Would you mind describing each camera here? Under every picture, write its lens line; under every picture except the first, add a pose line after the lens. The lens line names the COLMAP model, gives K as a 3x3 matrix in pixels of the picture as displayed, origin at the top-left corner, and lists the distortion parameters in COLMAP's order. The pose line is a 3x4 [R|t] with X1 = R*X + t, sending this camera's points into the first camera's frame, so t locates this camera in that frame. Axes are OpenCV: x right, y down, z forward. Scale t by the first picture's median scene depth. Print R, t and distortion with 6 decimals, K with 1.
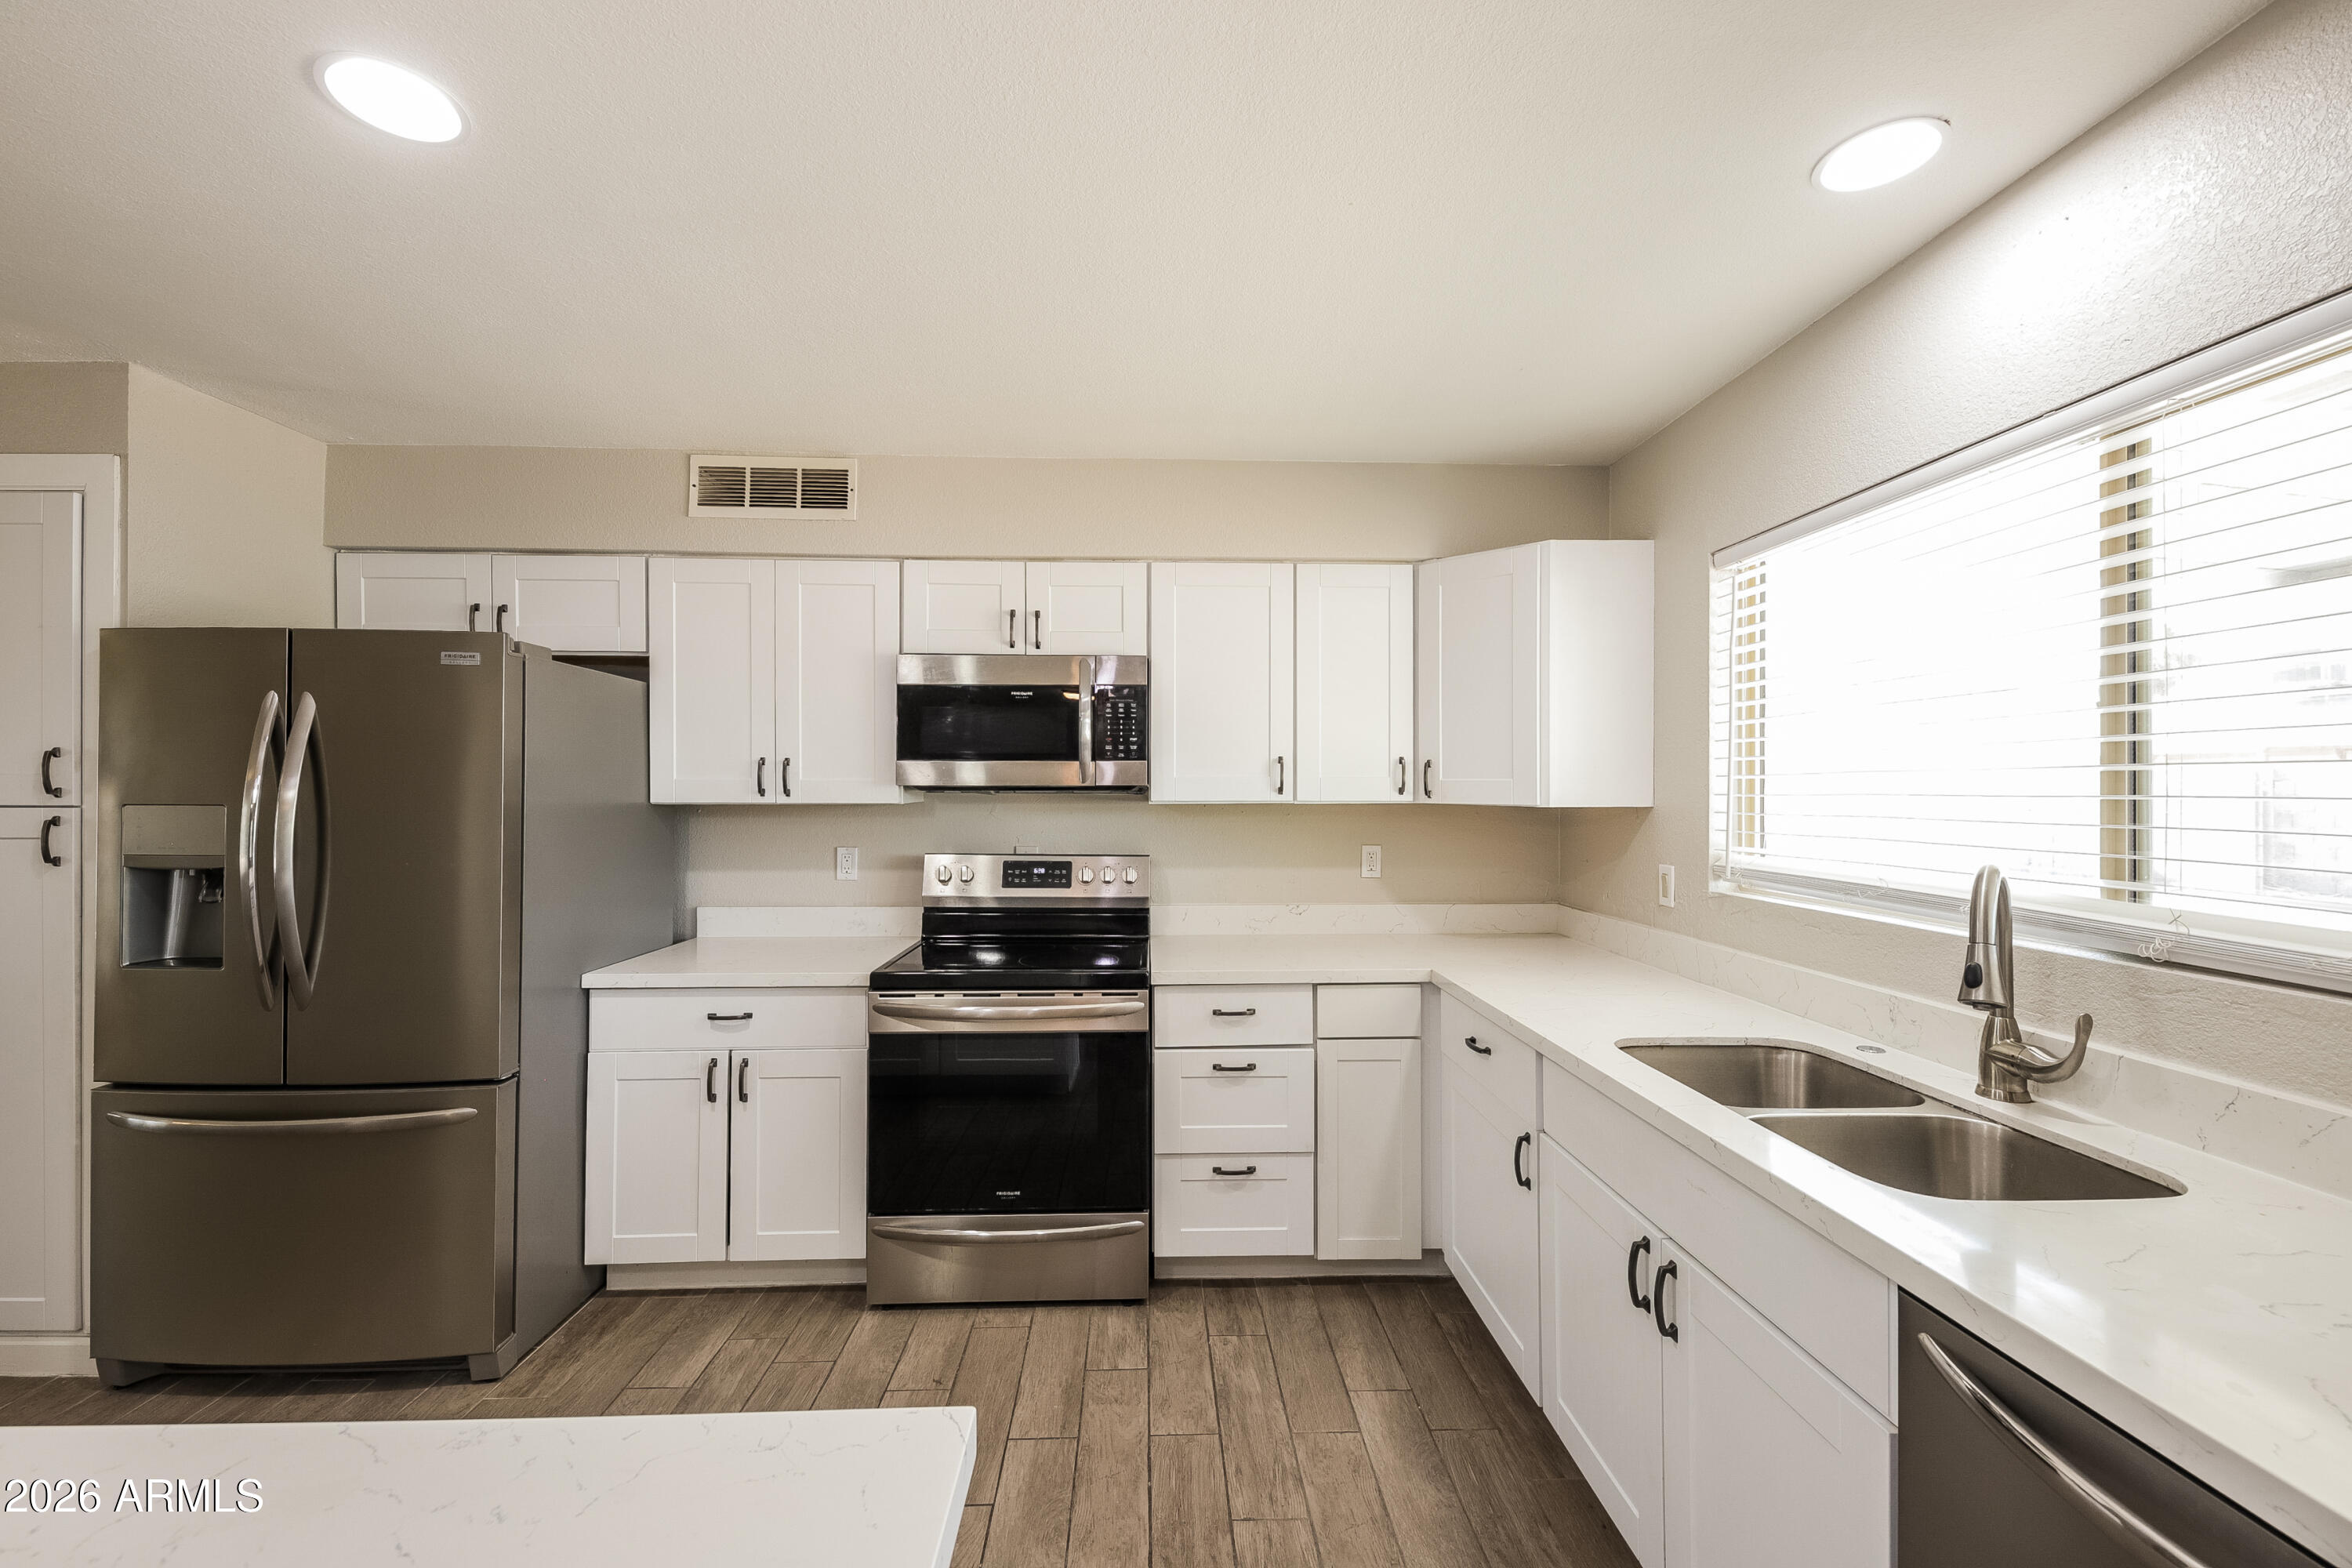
lens RADIAL K [[924.8, 0, 1168.1], [0, 924.8, 783.2], [0, 0, 1]] dist [0.011495, -0.000900]
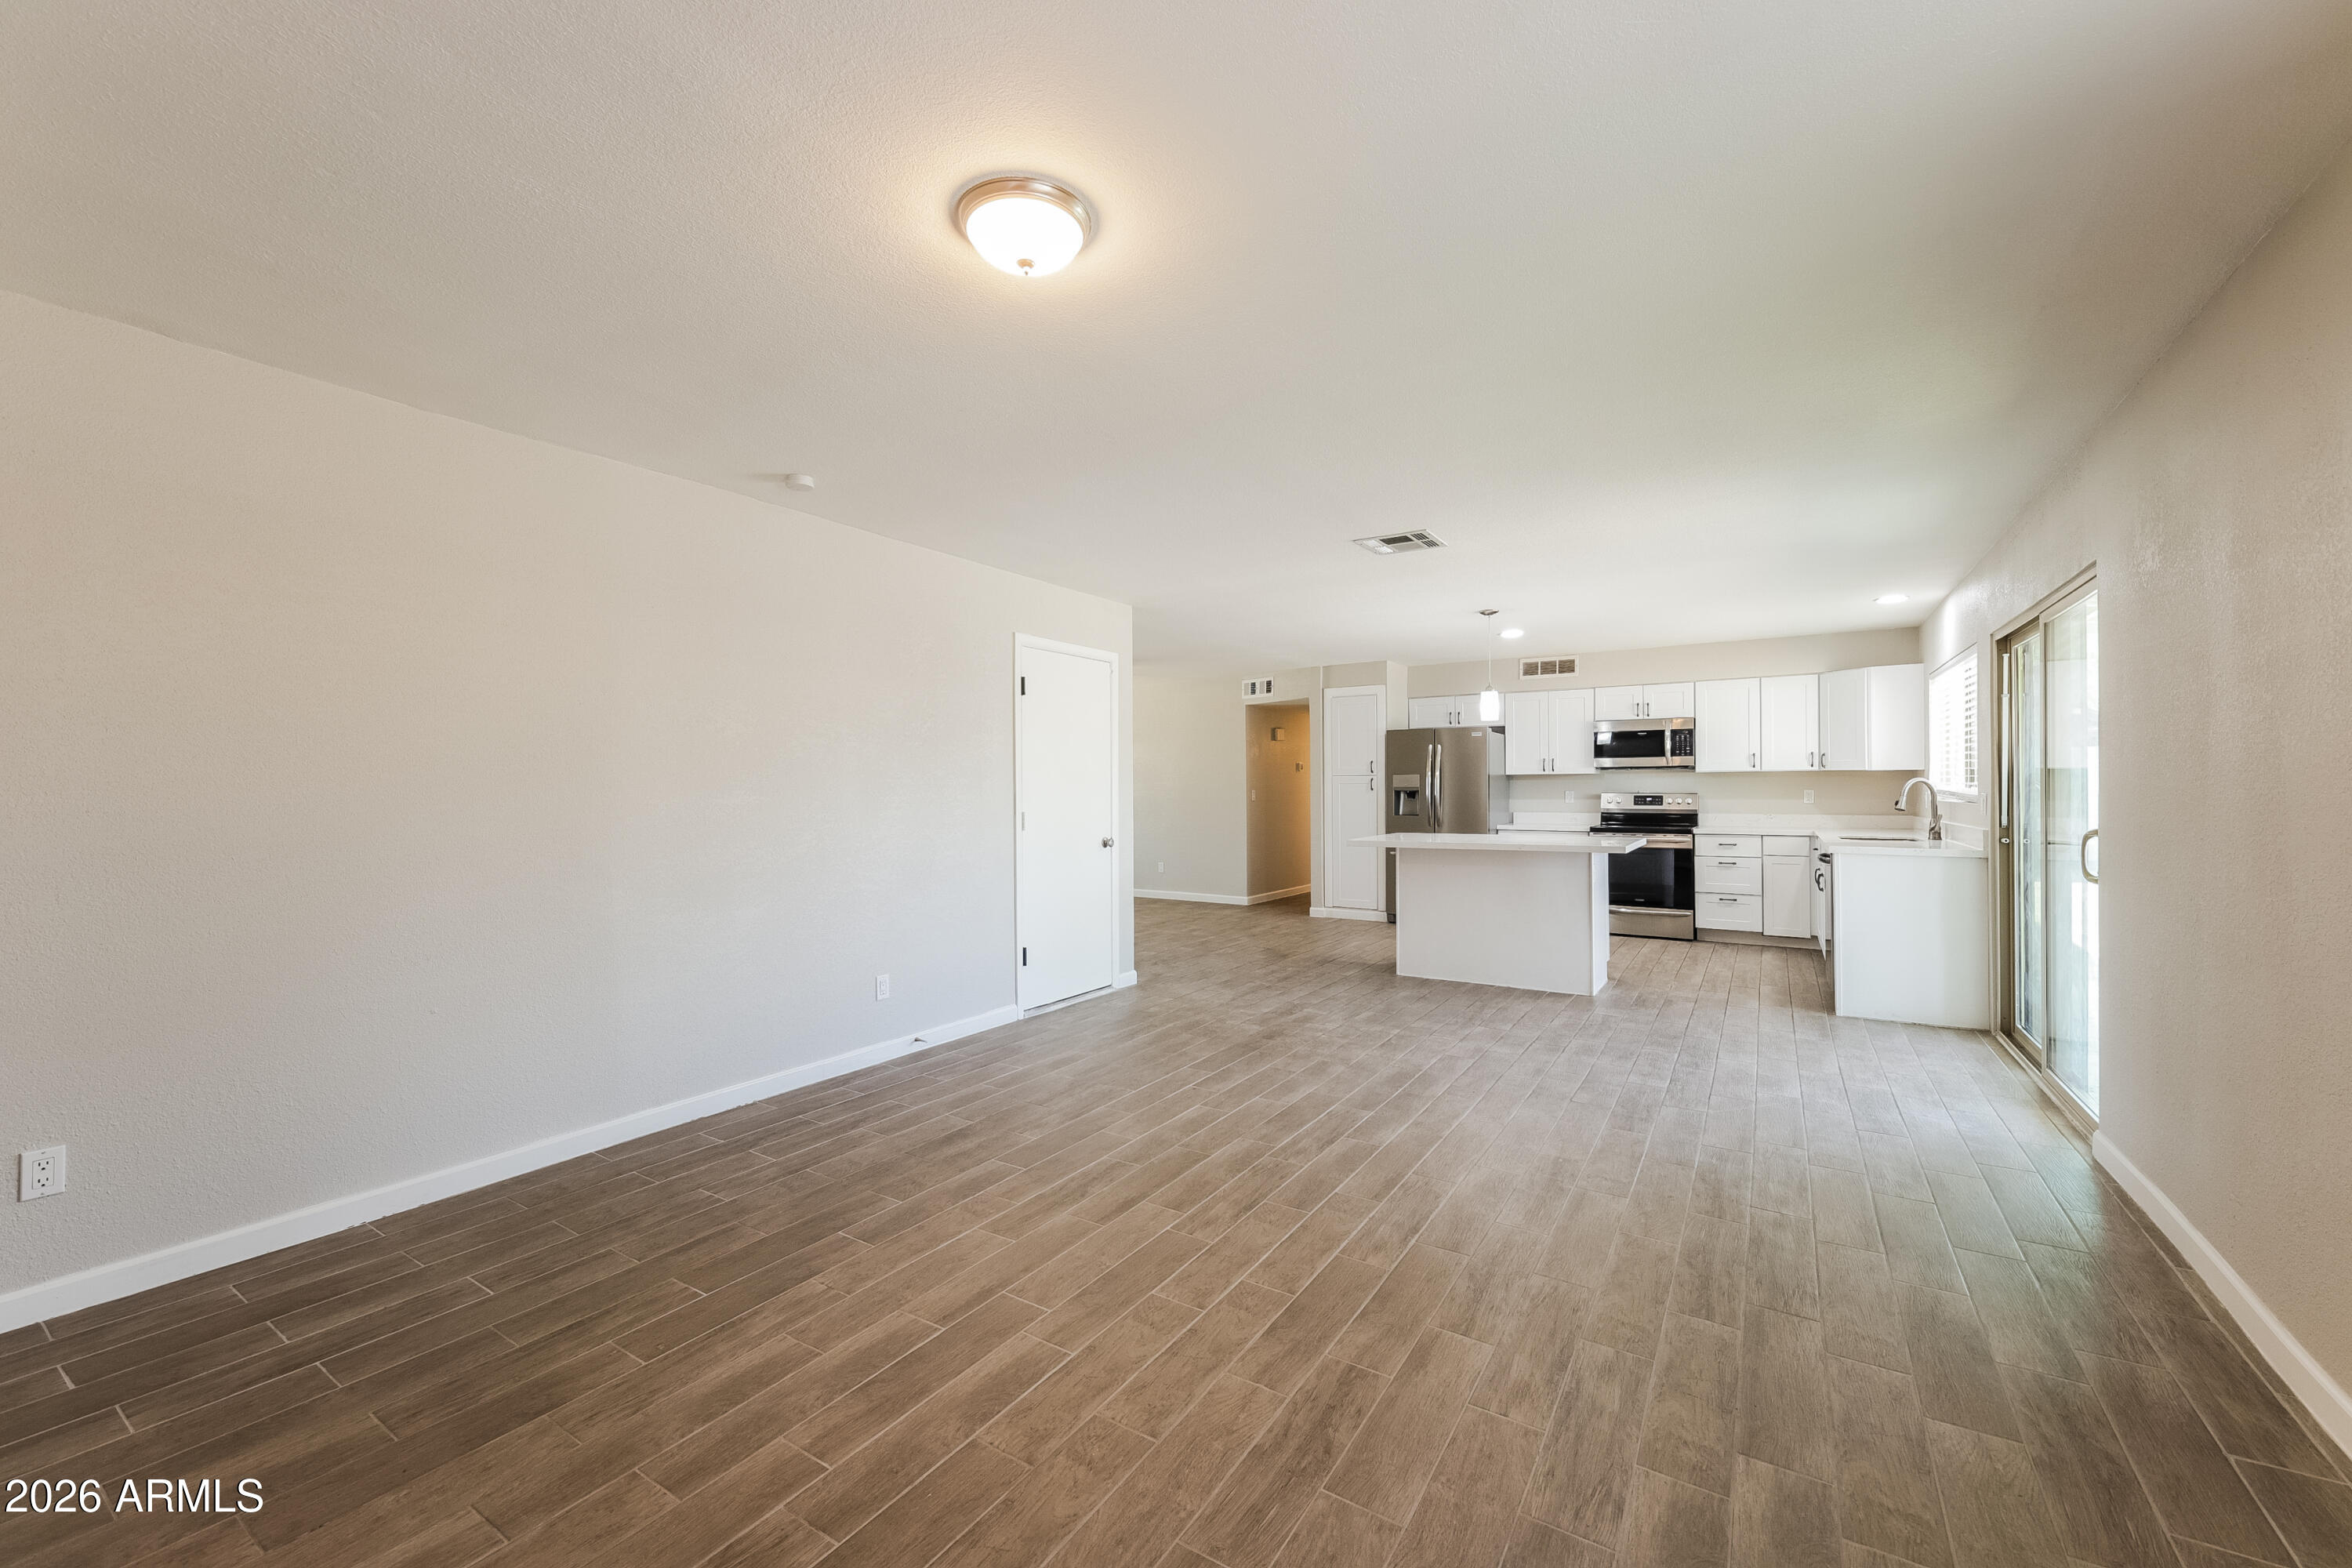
lens RADIAL K [[924.8, 0, 1199.9], [0, 924.8, 779.6], [0, 0, 1]] dist [0.011495, -0.000900]
pose [[0.840957, -0.012388, -0.540960, 0.236322], [0.013075, 0.999911, -0.002572, 0.032961], [0.540944, -0.004910, 0.841044, -2.113391]]
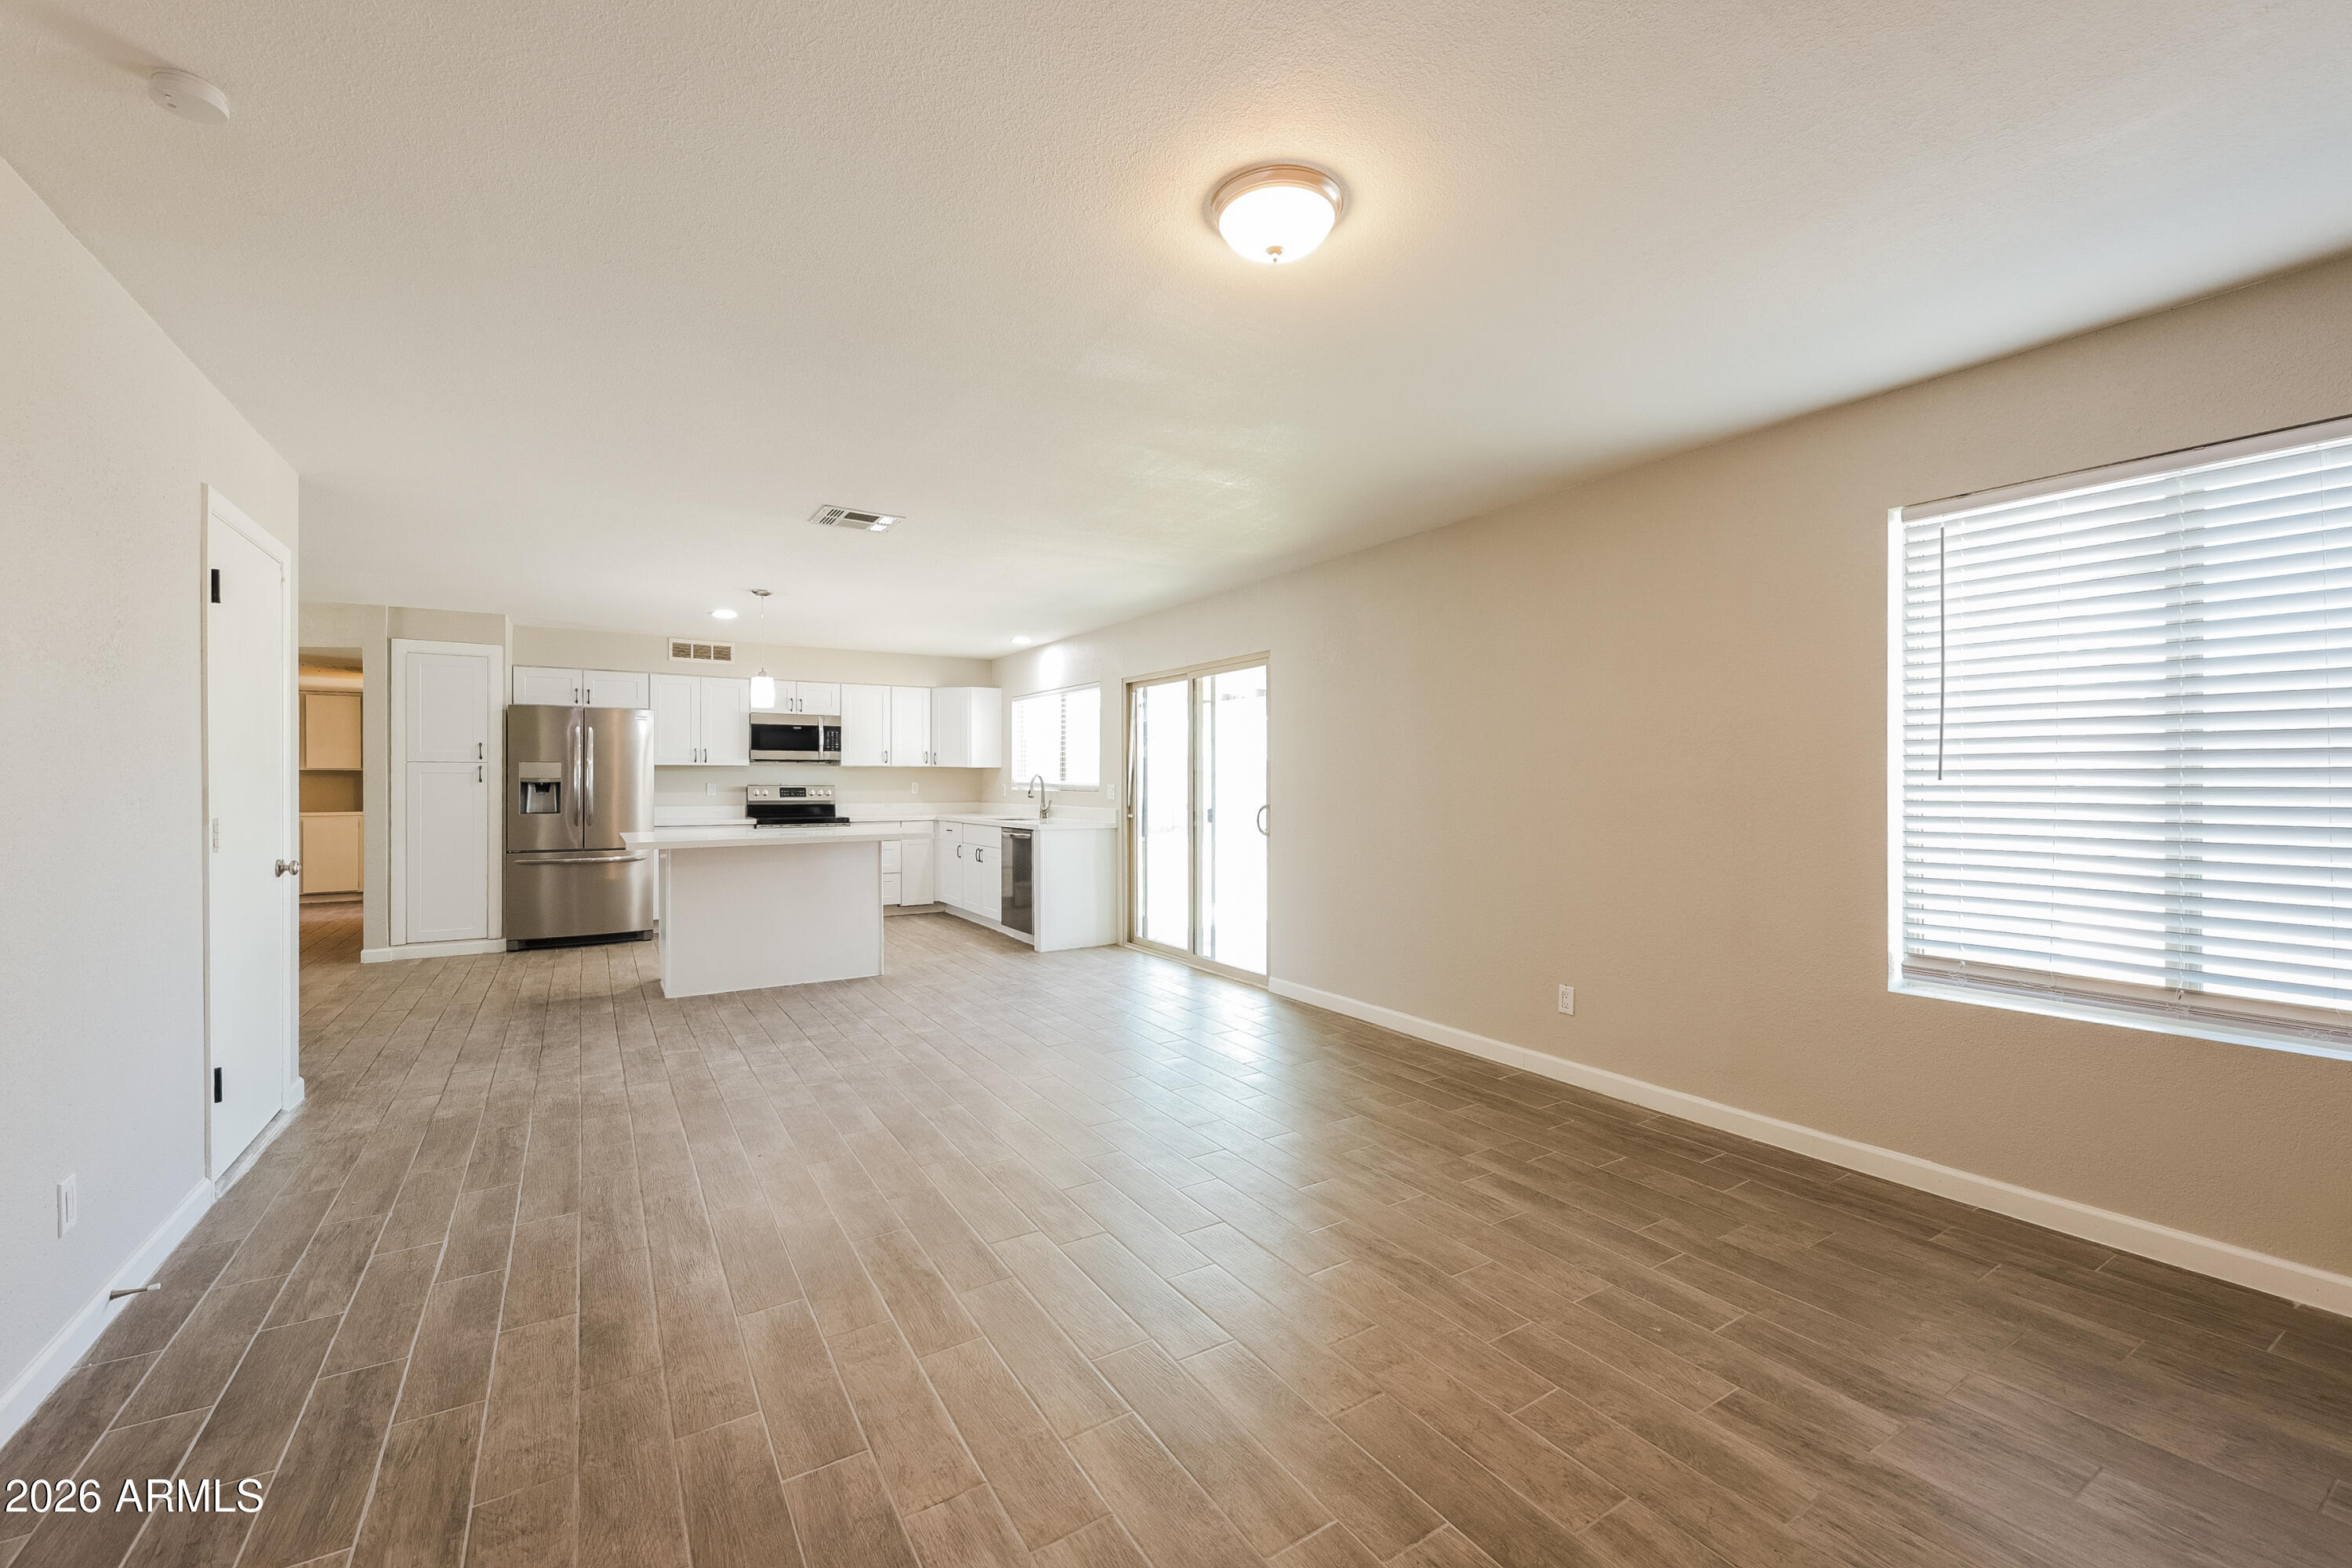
lens RADIAL K [[924.8, 0, 1174.0], [0, 924.8, 790.7], [0, 0, 1]] dist [0.011495, -0.000900]
pose [[0.855054, -0.008537, 0.518469, -0.670140], [-0.004347, 0.999711, 0.023630, 0.027101], [-0.518521, -0.022459, 0.854770, -2.151674]]
